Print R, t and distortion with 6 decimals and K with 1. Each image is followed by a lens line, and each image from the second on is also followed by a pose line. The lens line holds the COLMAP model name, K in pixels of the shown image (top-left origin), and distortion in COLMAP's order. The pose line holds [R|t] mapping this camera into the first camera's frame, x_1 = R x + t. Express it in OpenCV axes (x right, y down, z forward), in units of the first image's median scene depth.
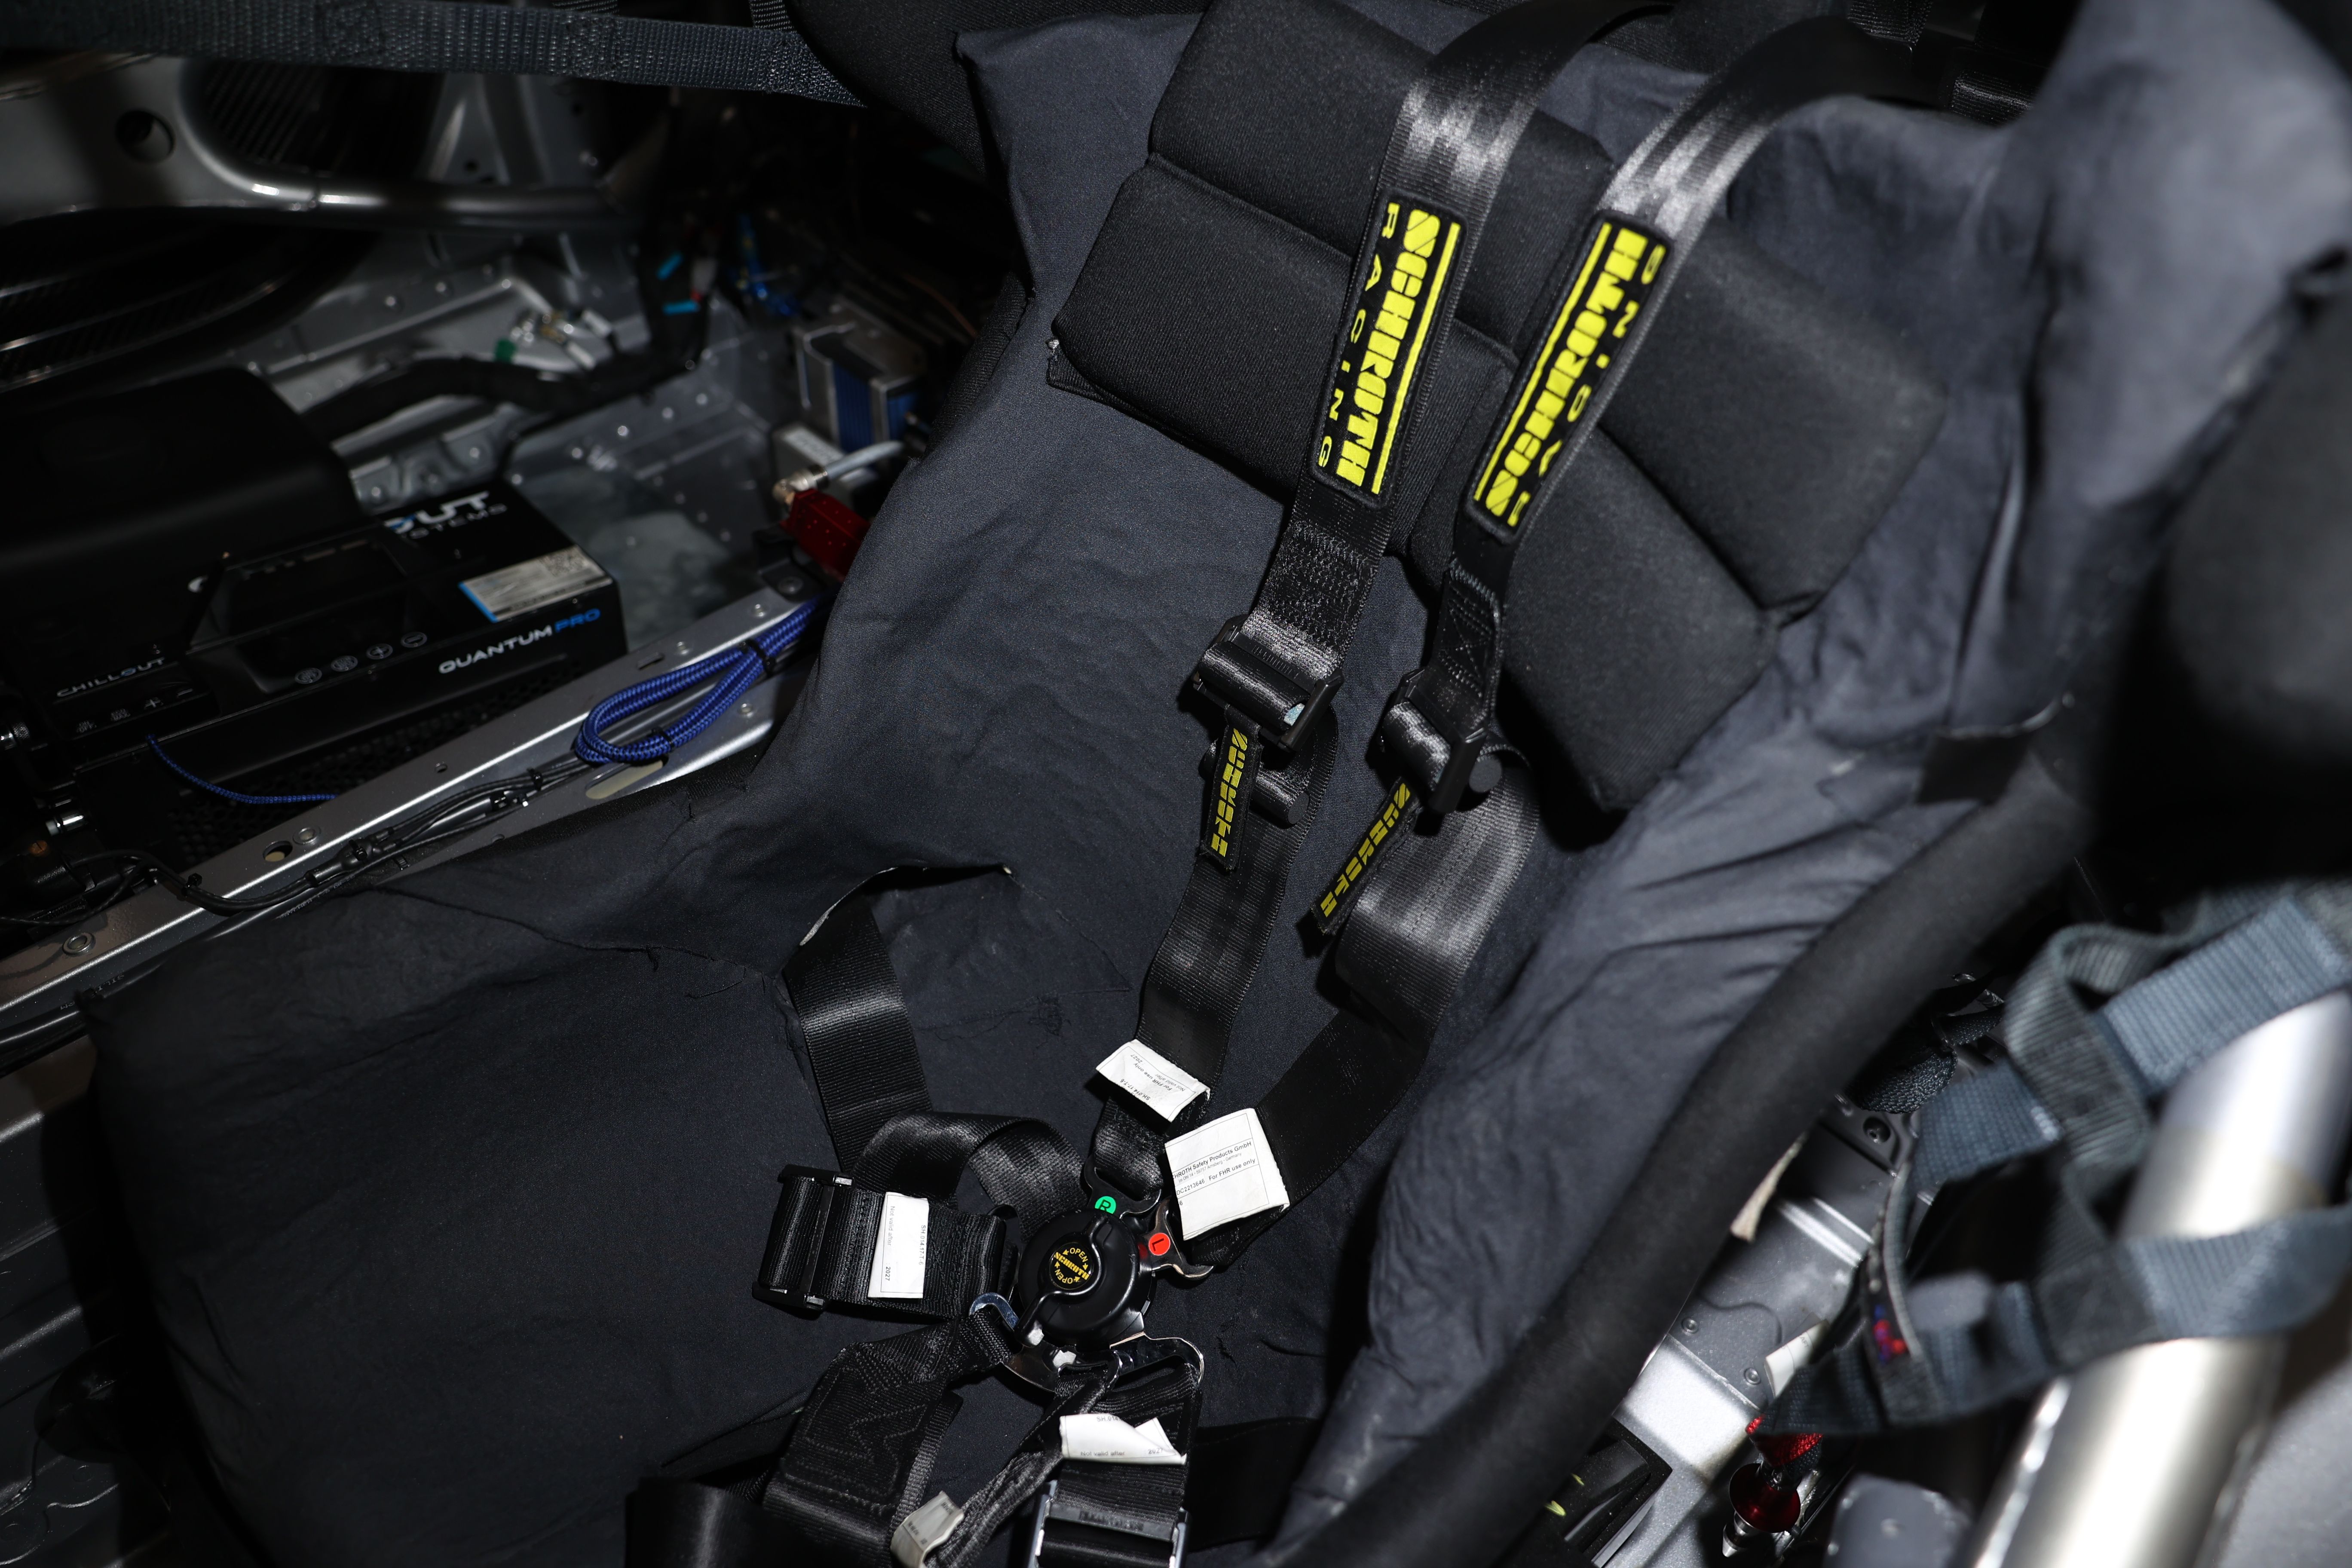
lens RADIAL K [[1624.8, 0, 1172.5], [0, 1624.8, 792.6], [0, 0, 1]] dist [-0.117667, 0.105420]
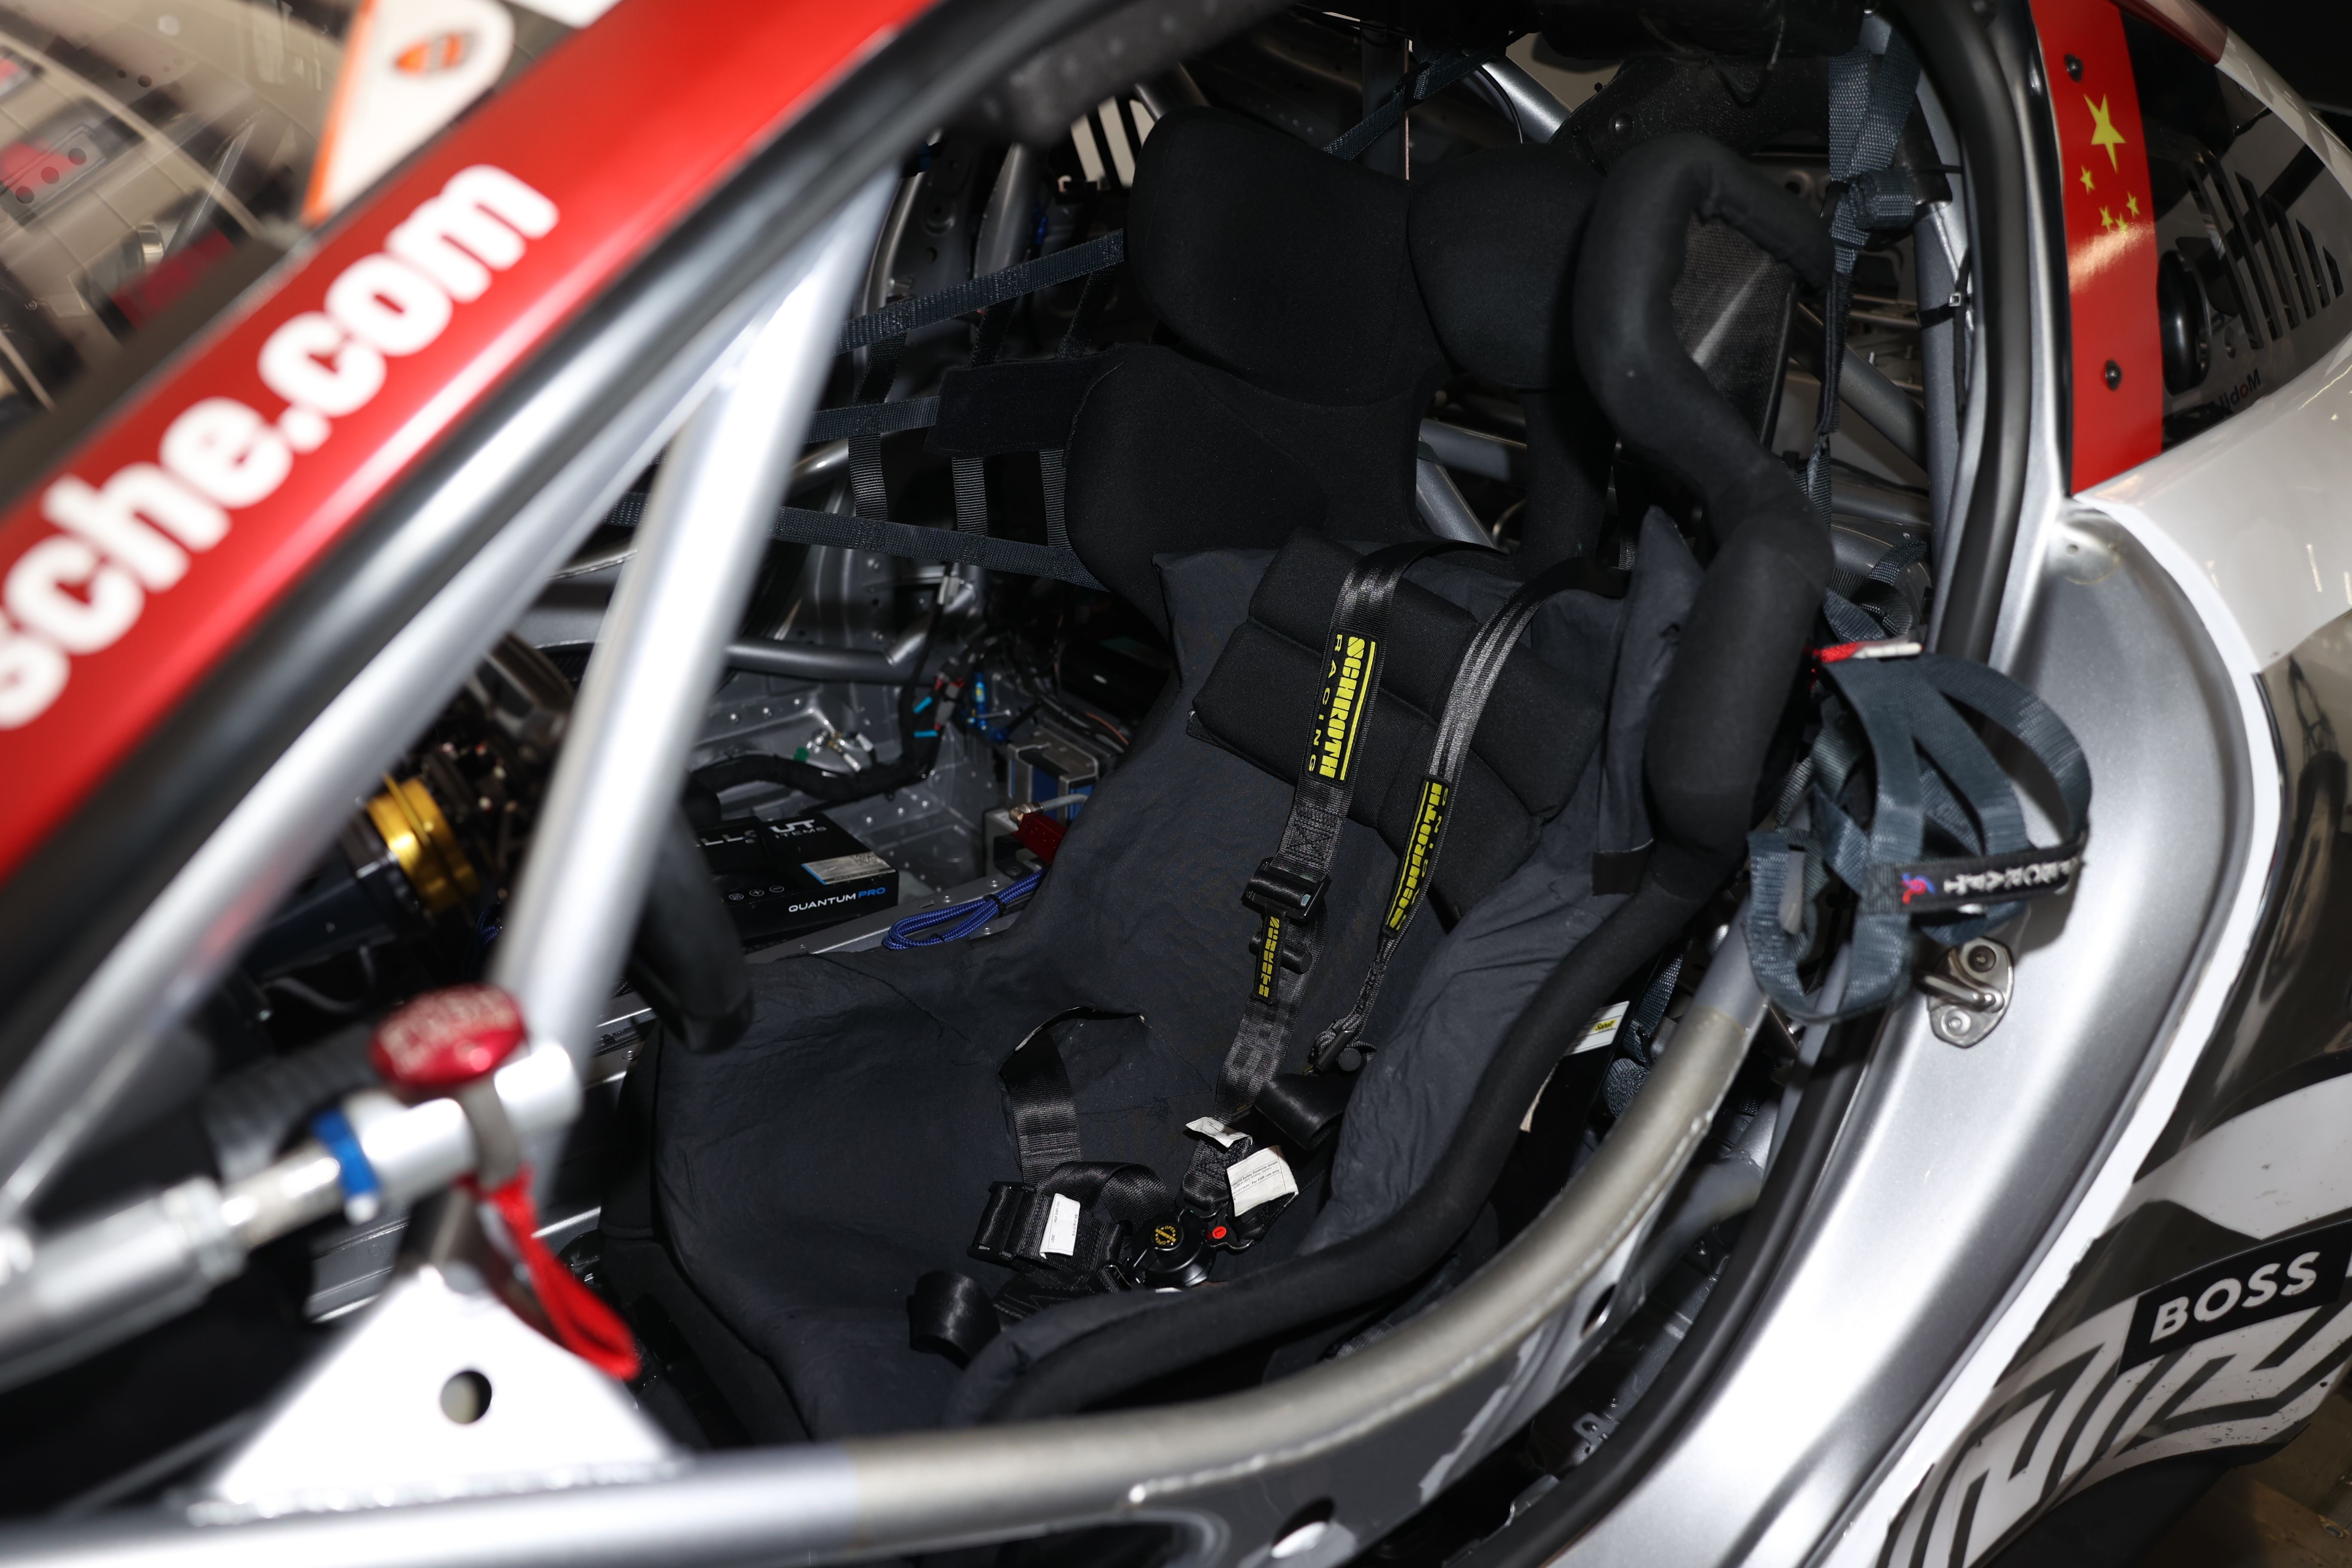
lens RADIAL K [[1624.8, 0, 1172.5], [0, 1624.8, 792.6], [0, 0, 1]] dist [-0.117667, 0.105420]
pose [[0.996706, 0.049364, -0.064348, 0.026873], [-0.067515, 0.944644, -0.321076, 0.371875], [0.044936, 0.324363, 0.944865, -0.668518]]
